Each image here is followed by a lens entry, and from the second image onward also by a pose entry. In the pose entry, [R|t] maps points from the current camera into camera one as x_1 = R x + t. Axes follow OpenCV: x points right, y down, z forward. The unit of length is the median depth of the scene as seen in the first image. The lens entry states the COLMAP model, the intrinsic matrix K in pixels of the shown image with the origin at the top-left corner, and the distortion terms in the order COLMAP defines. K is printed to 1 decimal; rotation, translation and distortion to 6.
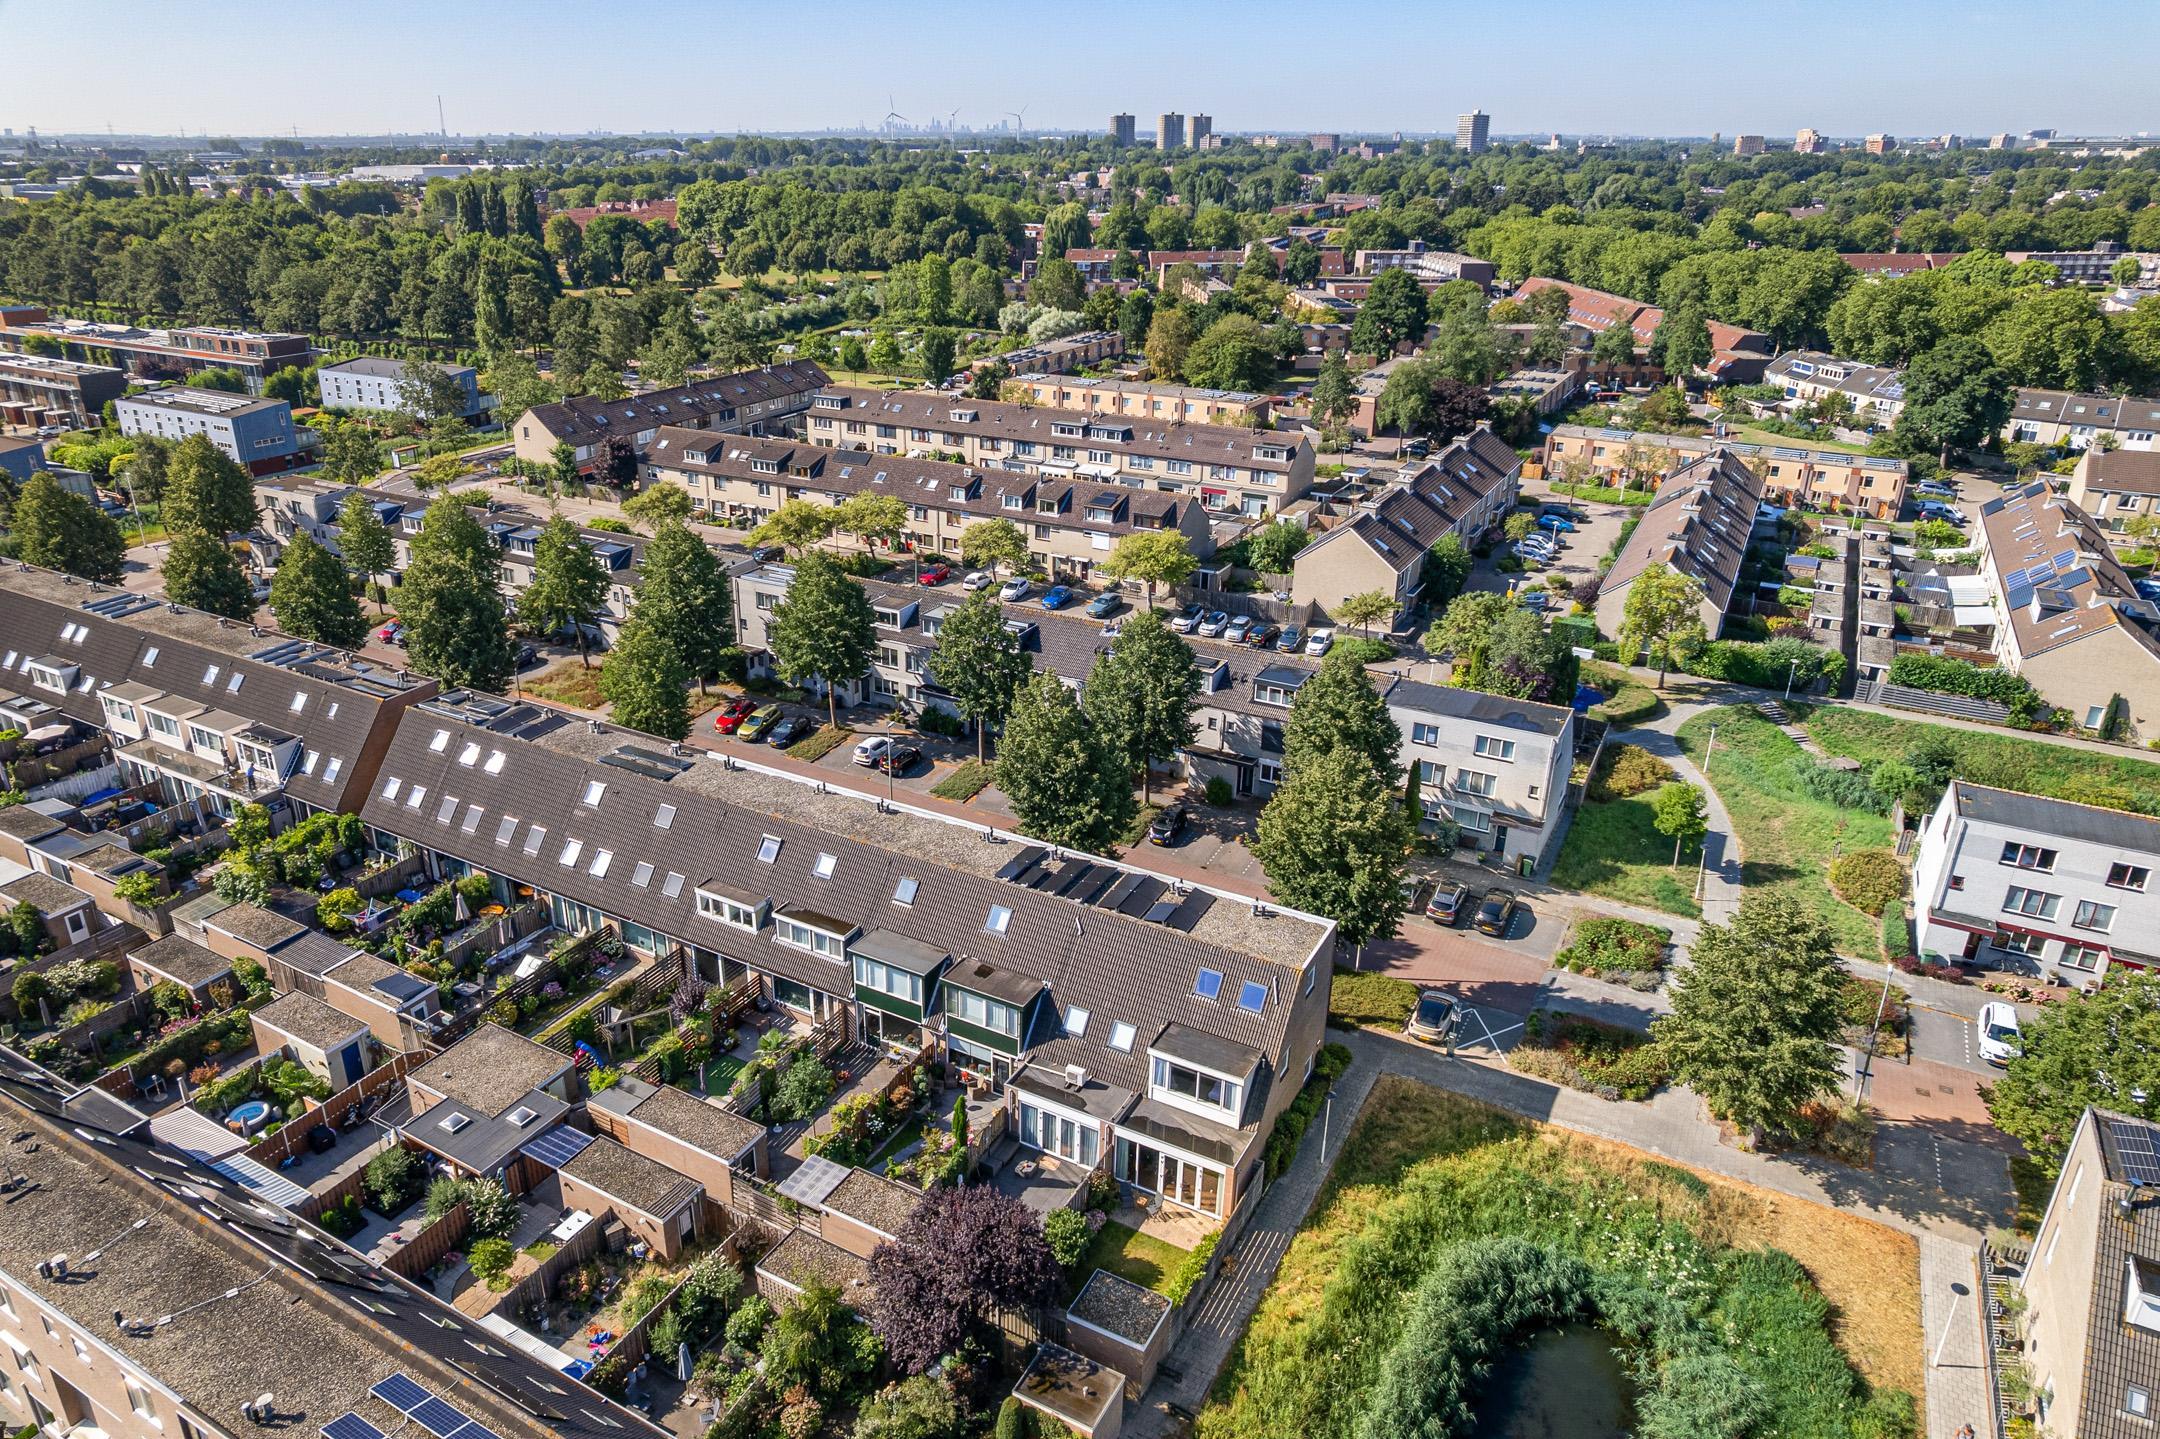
lens RADIAL K [[1371.2, 0, 1080.9], [0, 1371.2, 649.1], [0, 0, 1]] dist [-0.040063, -0.002591]
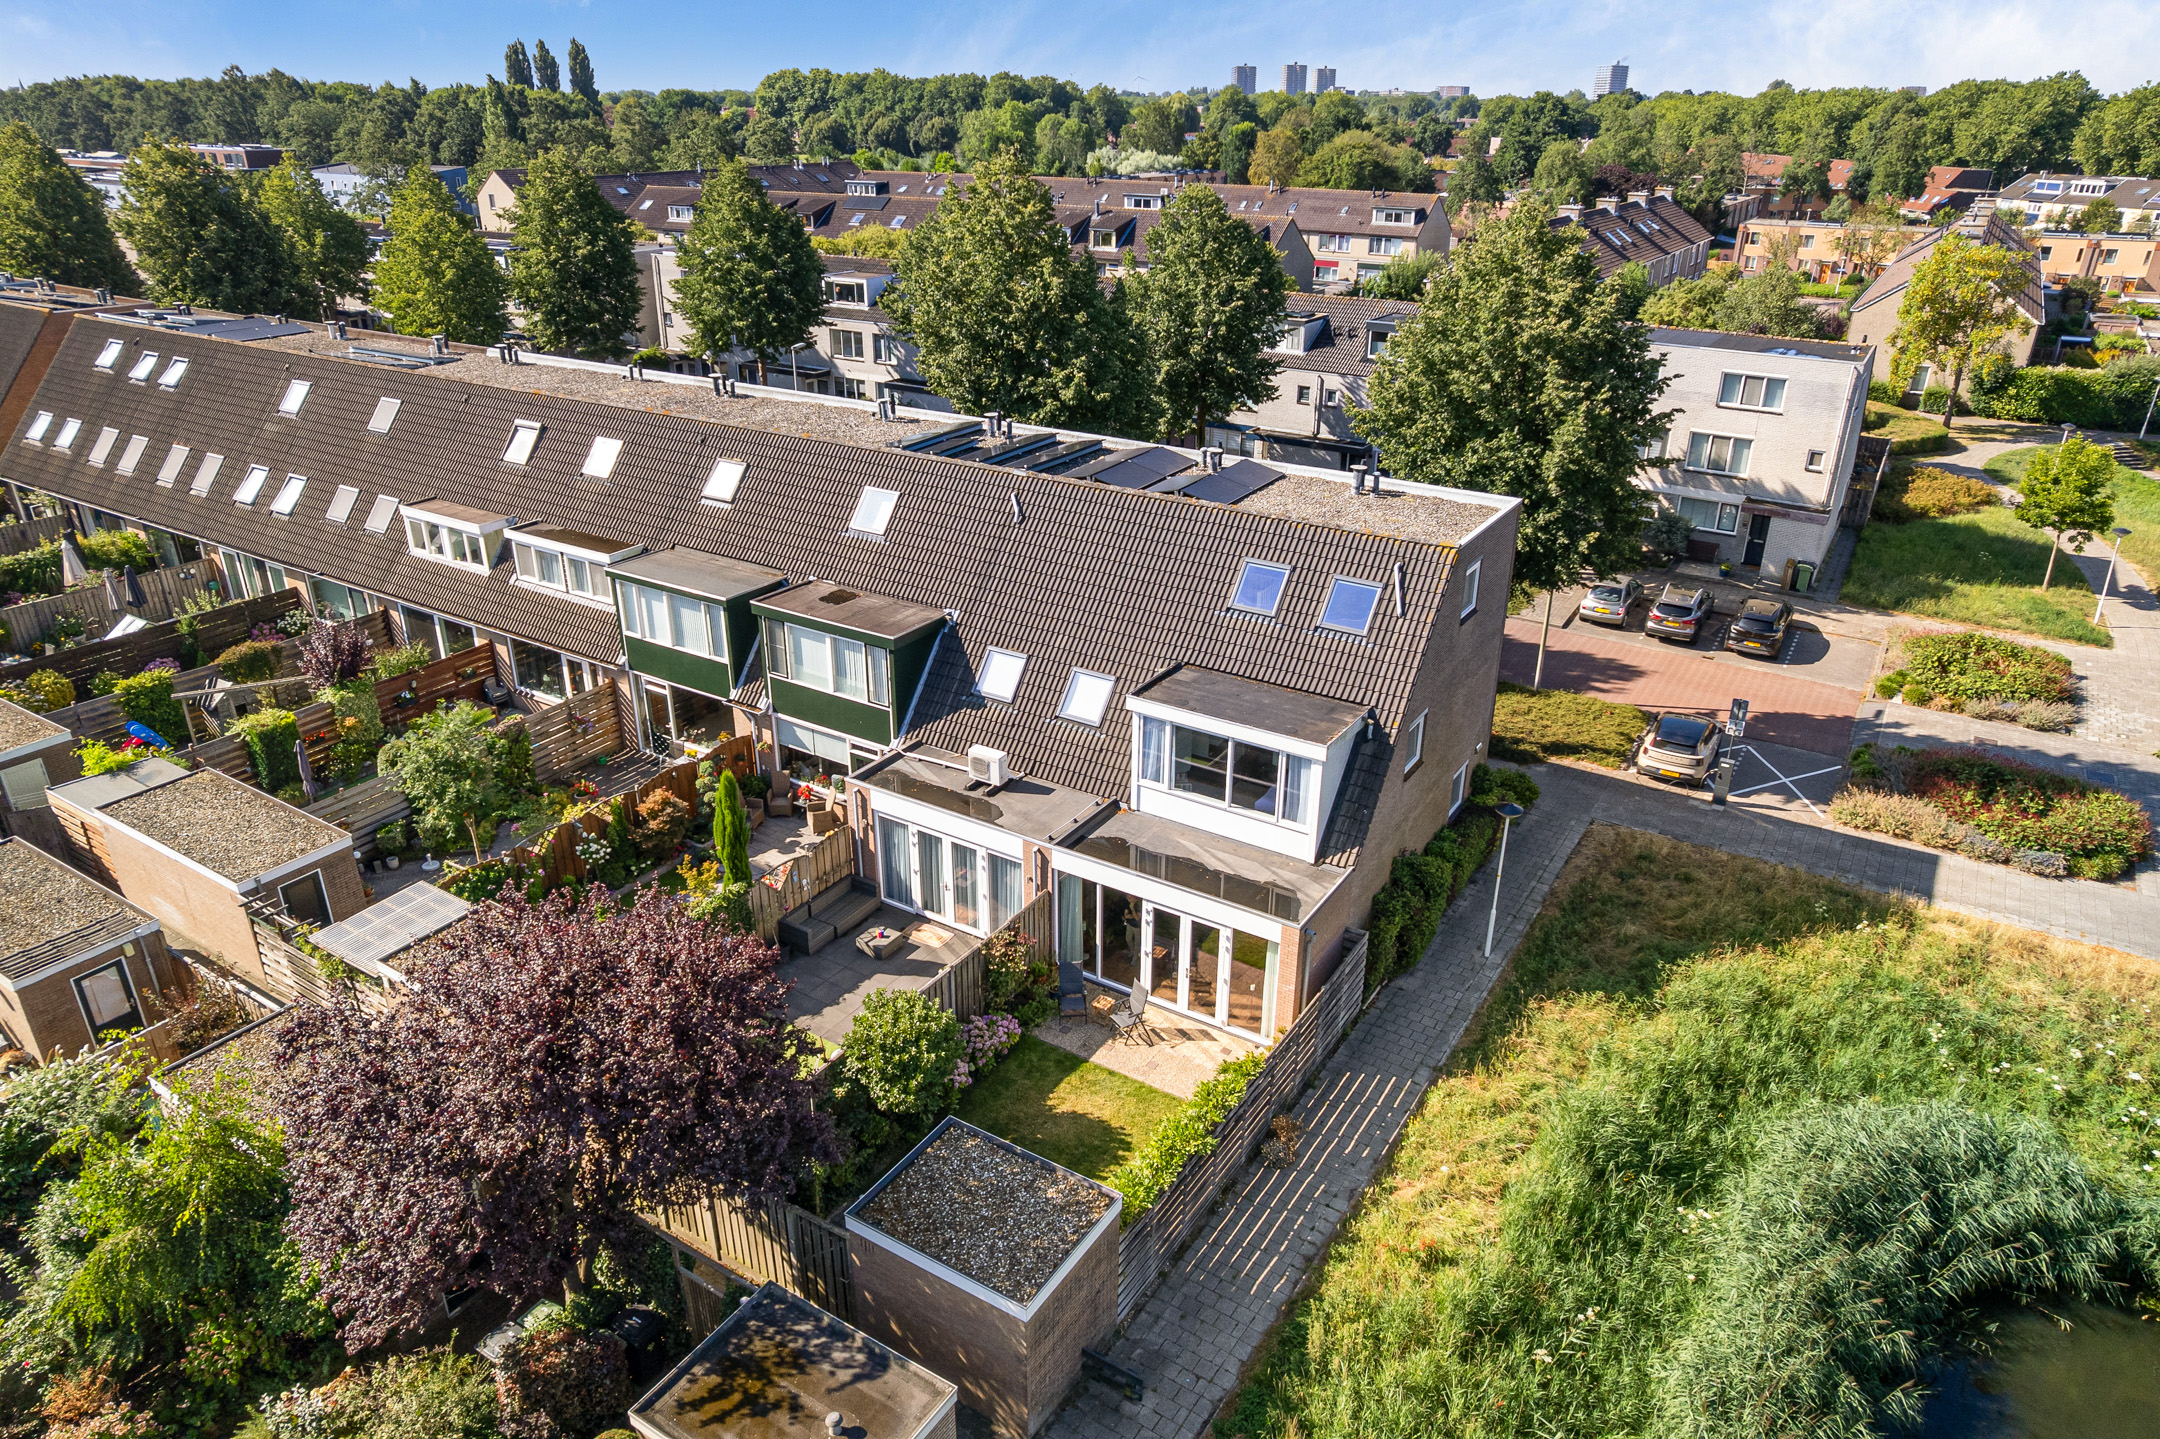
lens RADIAL K [[1355.2, 0, 1088.5], [0, 1355.2, 712.8], [0, 0, 1]] dist [-0.065680, 0.058317]
pose [[0.996764, 0.011086, -0.079617, 0.066188], [-0.005678, 0.997681, 0.067823, 0.239472], [0.080184, -0.067151, 0.994516, 0.474951]]
